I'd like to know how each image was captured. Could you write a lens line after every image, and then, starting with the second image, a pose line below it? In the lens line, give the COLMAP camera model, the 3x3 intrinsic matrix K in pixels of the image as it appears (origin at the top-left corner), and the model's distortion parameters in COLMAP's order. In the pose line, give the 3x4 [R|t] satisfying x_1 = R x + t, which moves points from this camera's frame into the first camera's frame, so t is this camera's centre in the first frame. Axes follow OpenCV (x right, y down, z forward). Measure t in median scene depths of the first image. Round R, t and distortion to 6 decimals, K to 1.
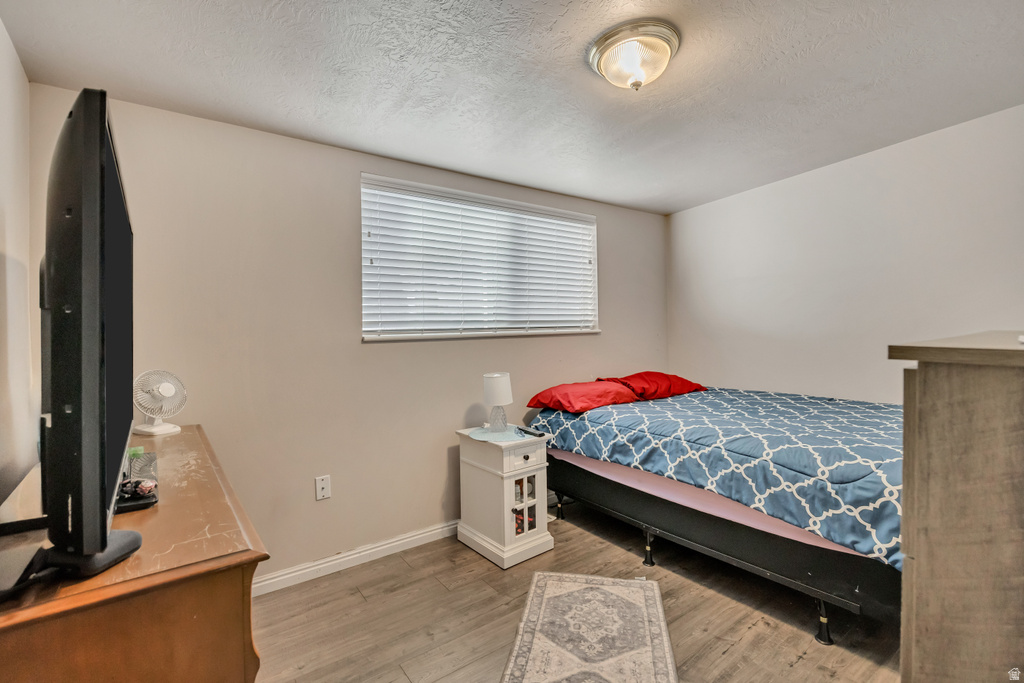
lens RADIAL K [[459.8, 0, 516.2], [0, 459.8, 332.2], [0, 0, 1]] dist [-0.002797, 0.000108]
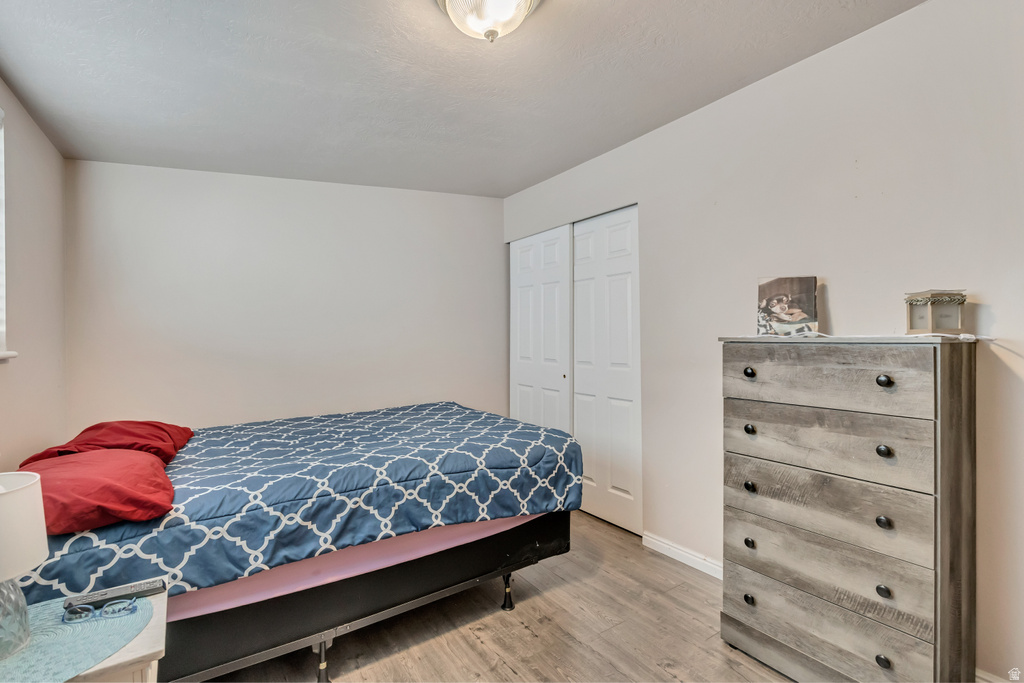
lens RADIAL K [[459.8, 0, 516.7], [0, 459.8, 347.6], [0, 0, 1]] dist [-0.002797, 0.000108]
pose [[0.074533, -0.001786, 0.997217, -0.441142], [0.029888, 0.999553, -0.000444, 0.008919], [-0.996771, 0.029838, 0.074553, 0.773998]]
